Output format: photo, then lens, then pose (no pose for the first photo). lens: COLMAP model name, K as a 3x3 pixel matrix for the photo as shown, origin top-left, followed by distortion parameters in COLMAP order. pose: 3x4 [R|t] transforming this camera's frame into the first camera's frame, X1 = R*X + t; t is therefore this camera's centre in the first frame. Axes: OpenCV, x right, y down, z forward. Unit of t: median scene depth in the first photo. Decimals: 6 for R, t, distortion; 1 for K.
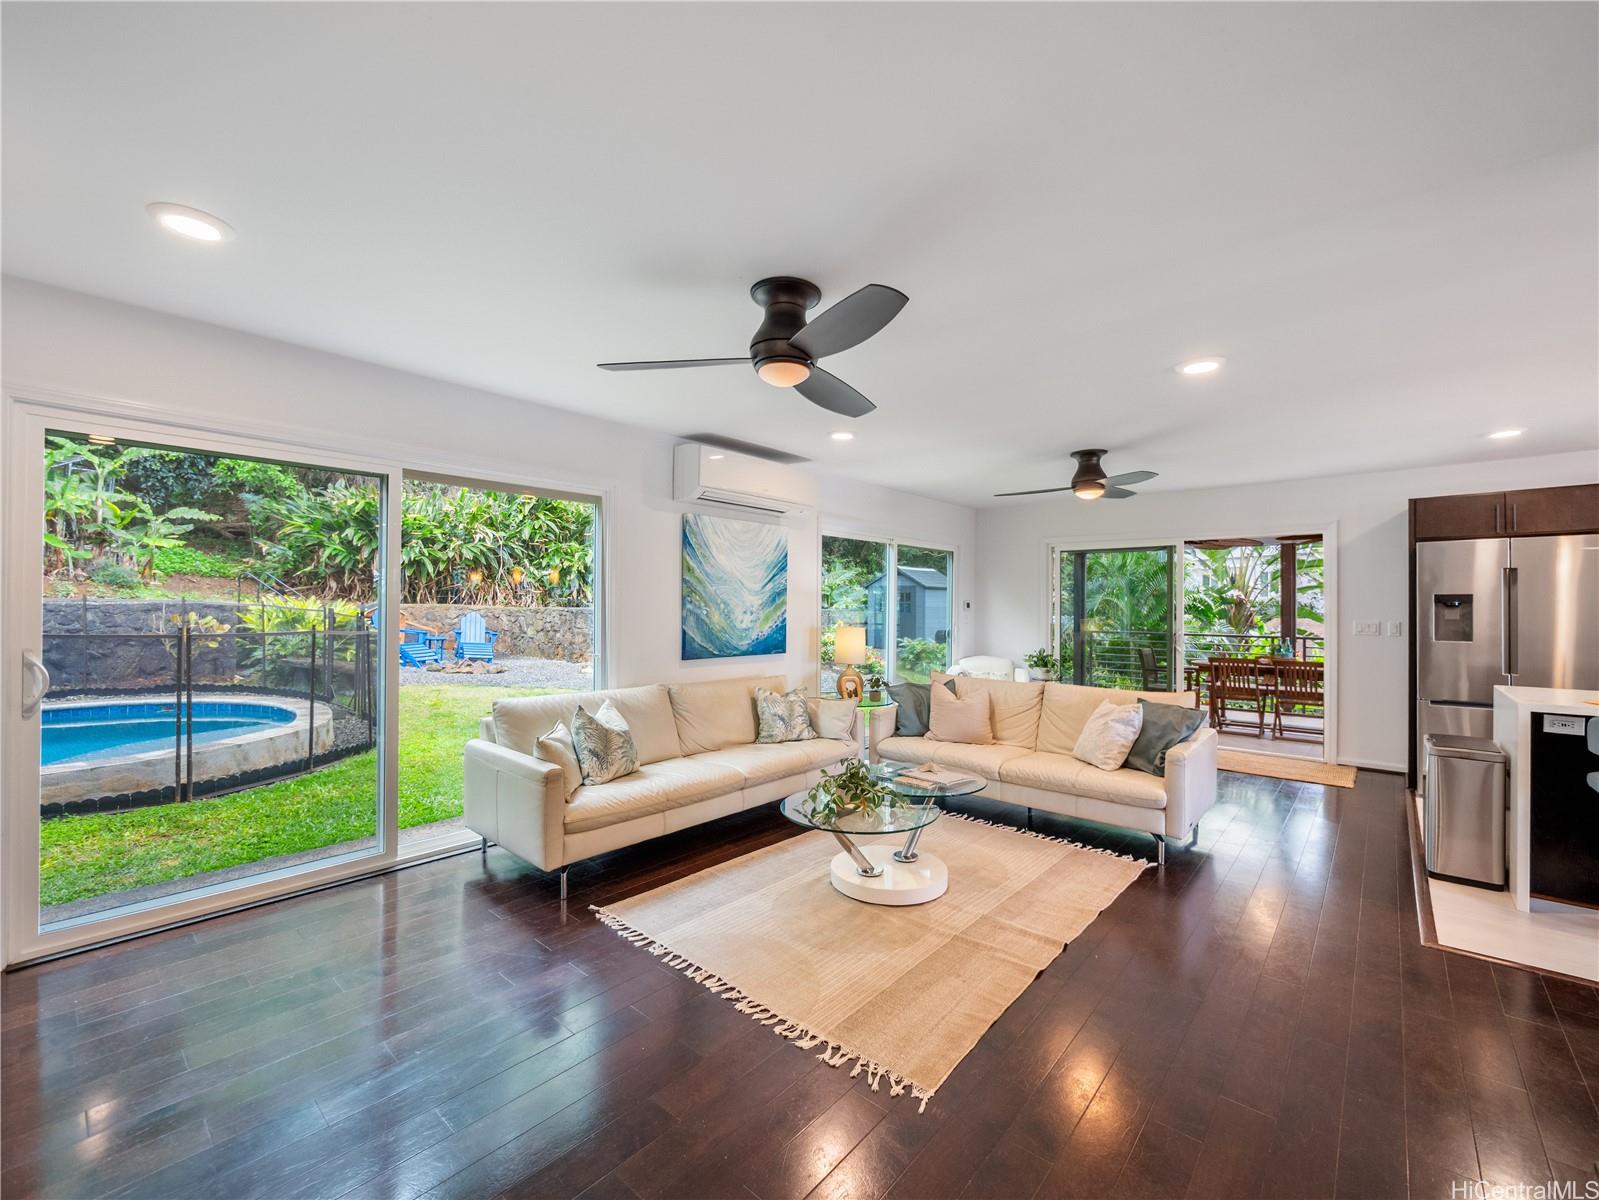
lens RADIAL K [[654.1, 0, 801.2], [0, 654.1, 604.7], [0, 0, 1]] dist [-0.016943, -0.000204]
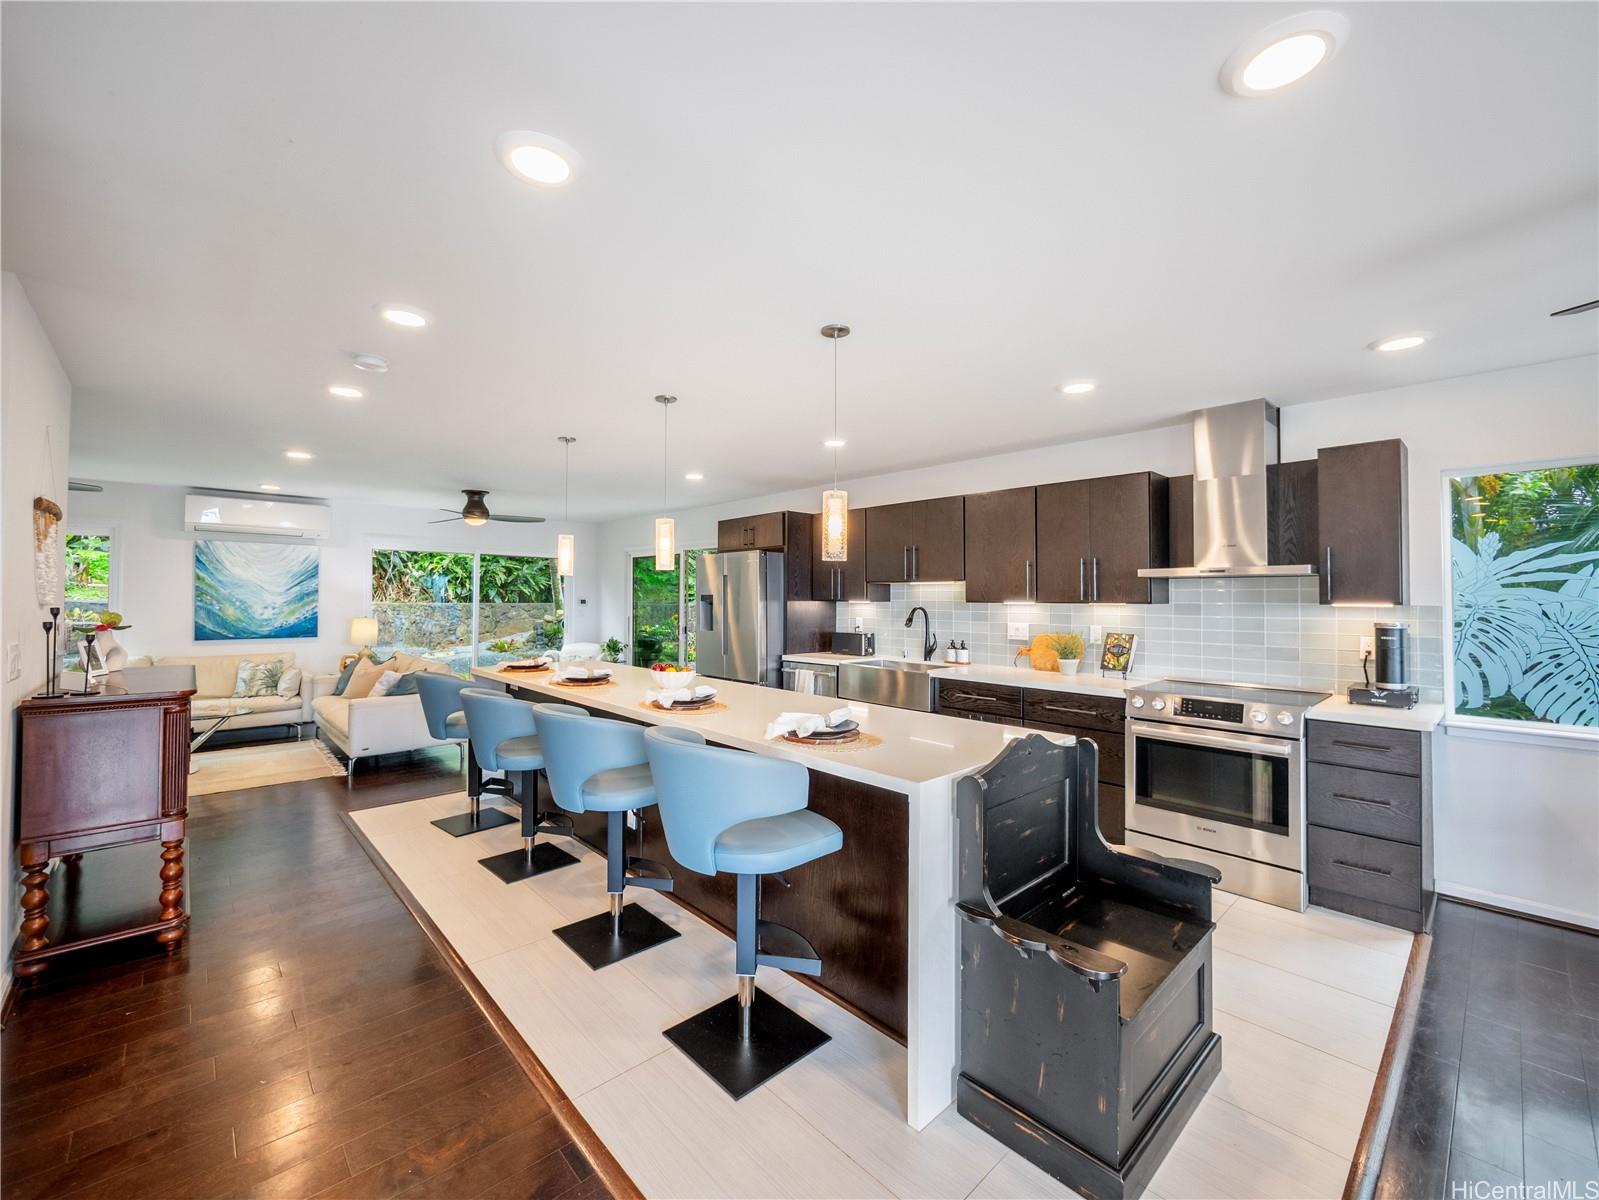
lens RADIAL K [[654.1, 0, 801.1], [0, 654.1, 595.3], [0, 0, 1]] dist [-0.016943, -0.000204]
pose [[0.995079, -0.001365, -0.099077, 1.207168], [0.000972, 0.999991, -0.004012, -0.008455], [0.099081, 0.003896, 0.995072, -0.278431]]
